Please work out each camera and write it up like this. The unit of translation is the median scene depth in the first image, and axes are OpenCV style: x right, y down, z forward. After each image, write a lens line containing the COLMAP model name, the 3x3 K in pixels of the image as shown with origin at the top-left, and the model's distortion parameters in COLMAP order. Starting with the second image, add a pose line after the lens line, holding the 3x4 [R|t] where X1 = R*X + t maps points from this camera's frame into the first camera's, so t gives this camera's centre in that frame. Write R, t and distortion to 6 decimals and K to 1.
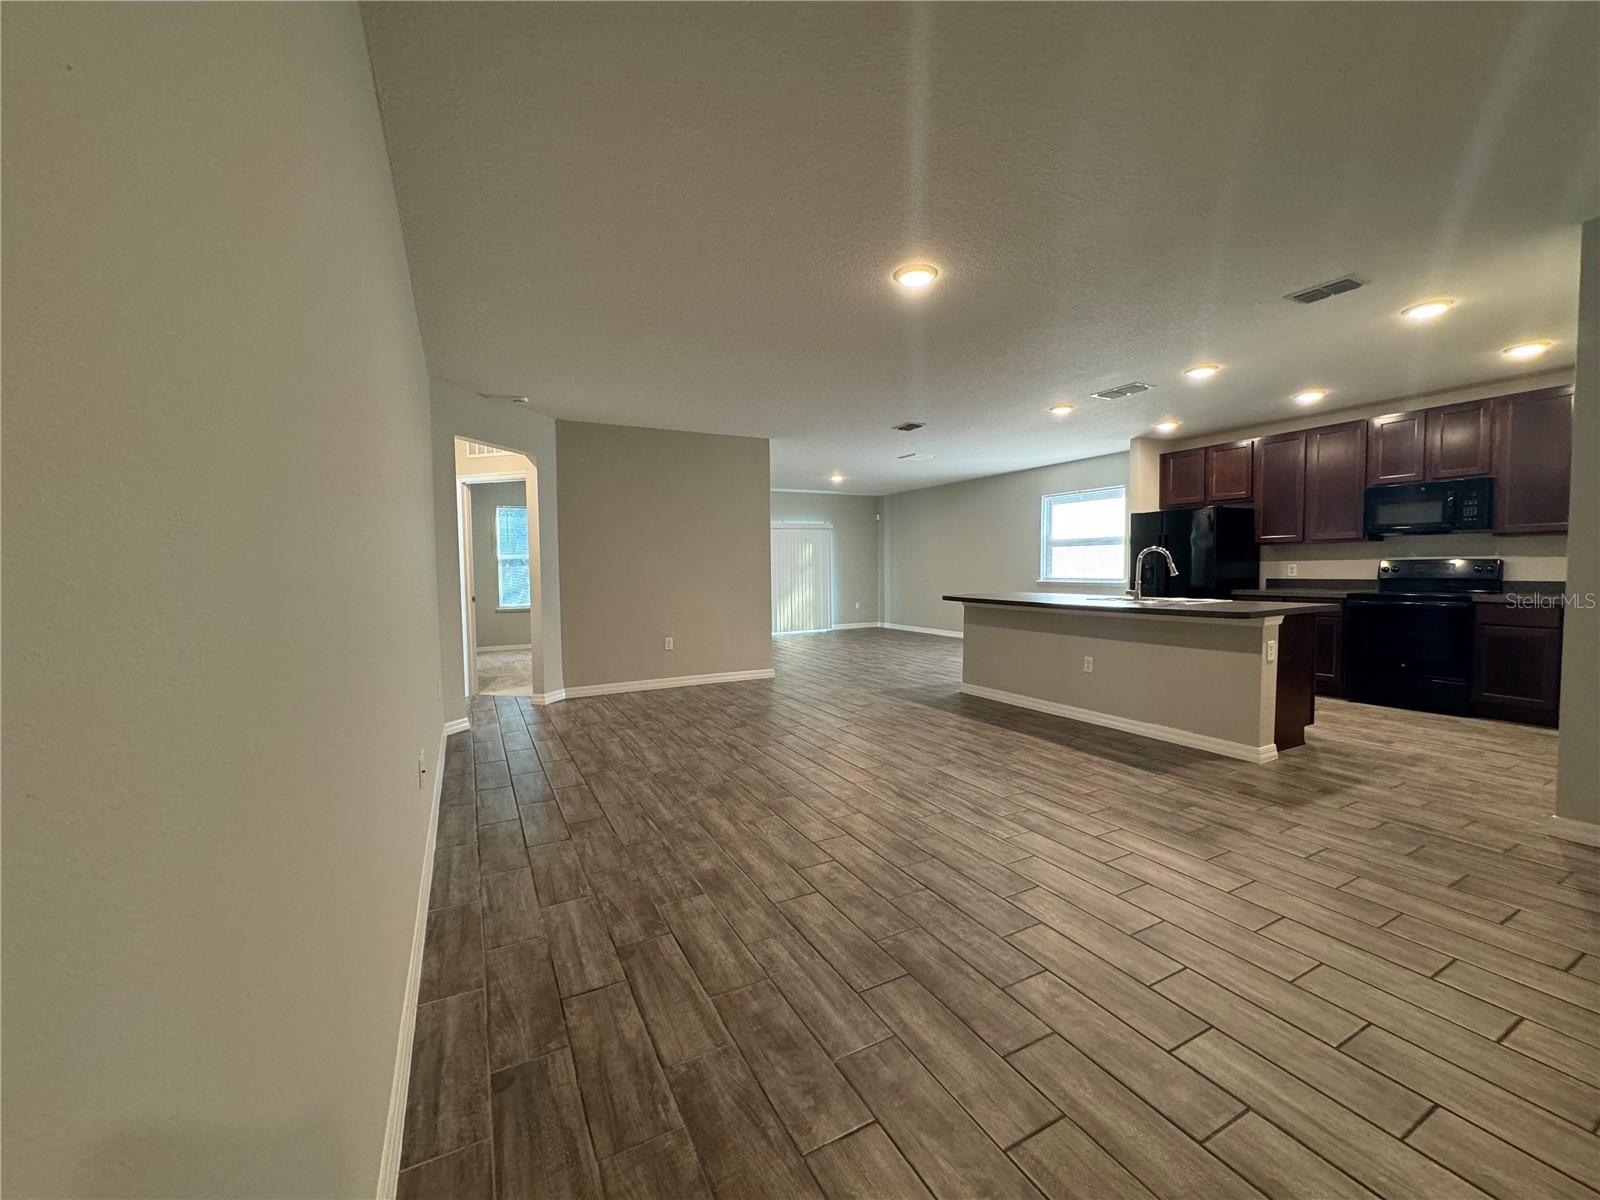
lens RADIAL K [[641.1, 0, 800.0], [0, 641.1, 600.0], [0, 0, 1]] dist [0.000065, 0.000380]
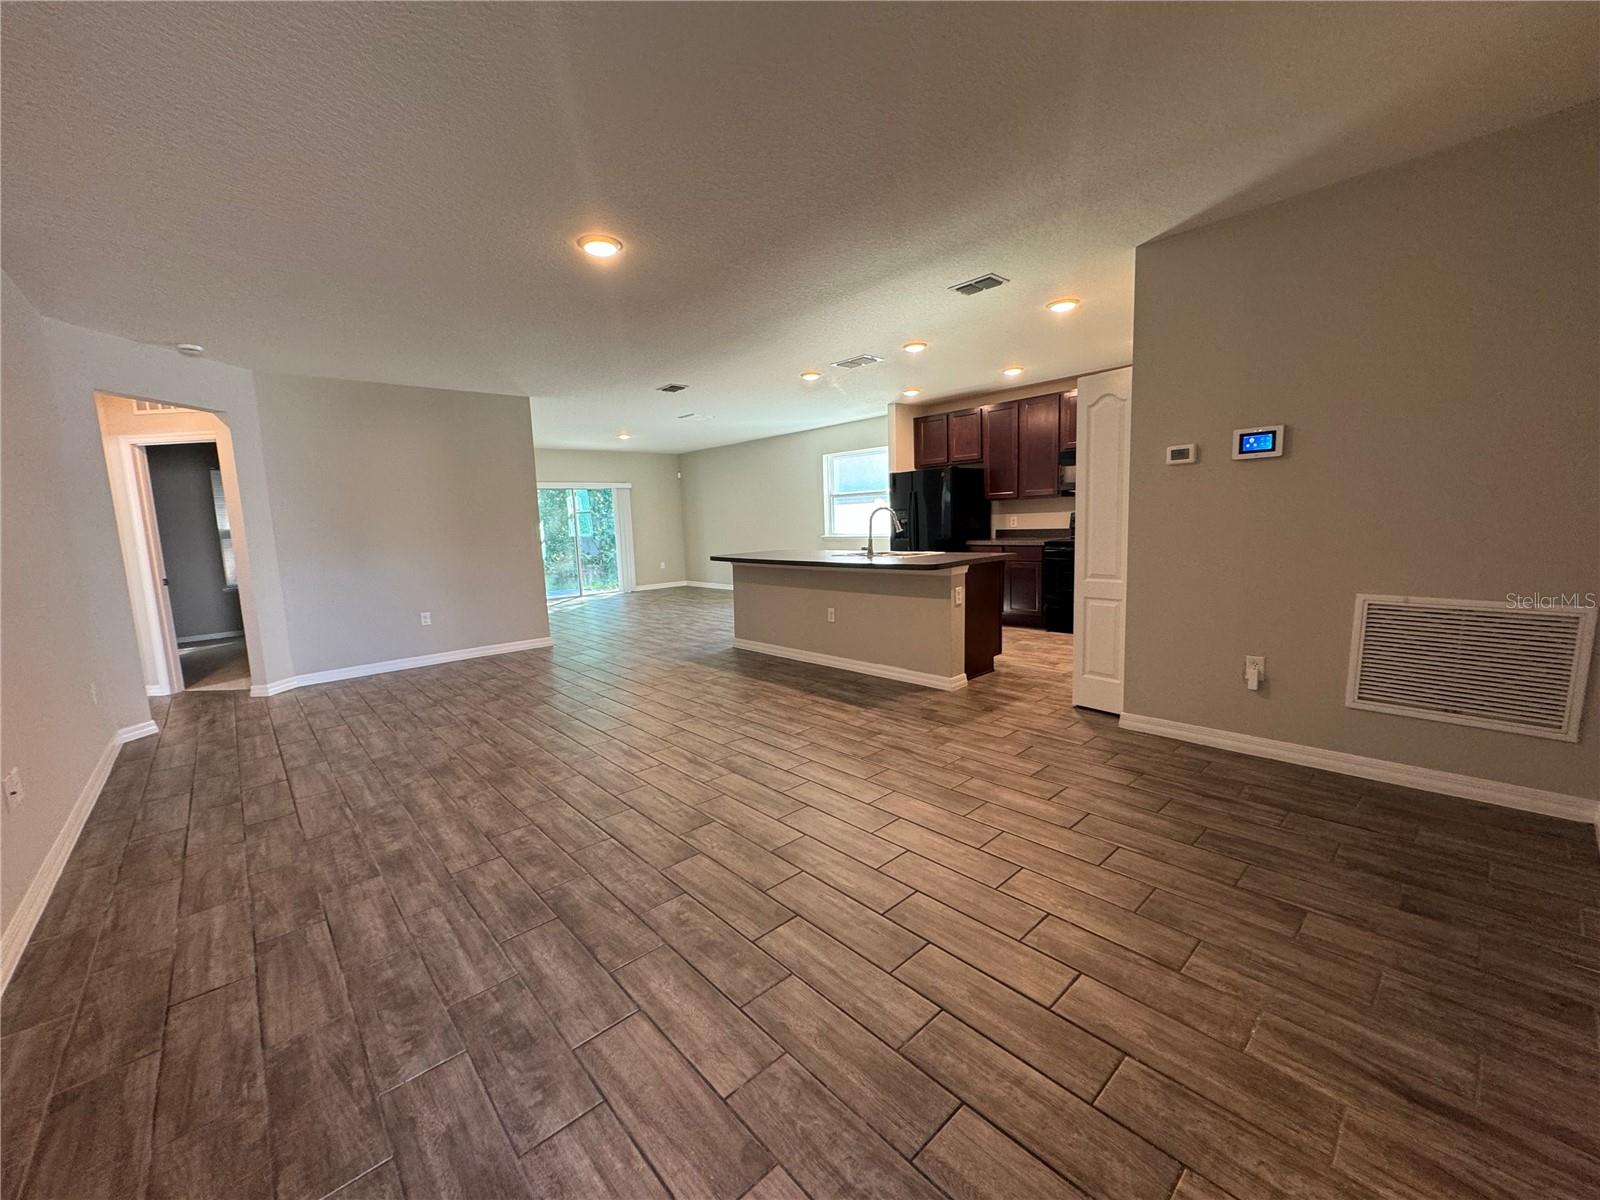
lens RADIAL K [[641.1, 0, 800.0], [0, 641.1, 600.0], [0, 0, 1]] dist [0.000065, 0.000380]
pose [[0.967951, -0.056851, 0.244621, 0.190606], [0.039665, 0.996423, 0.074622, -0.014424], [-0.247989, -0.062527, 0.966743, -0.076044]]
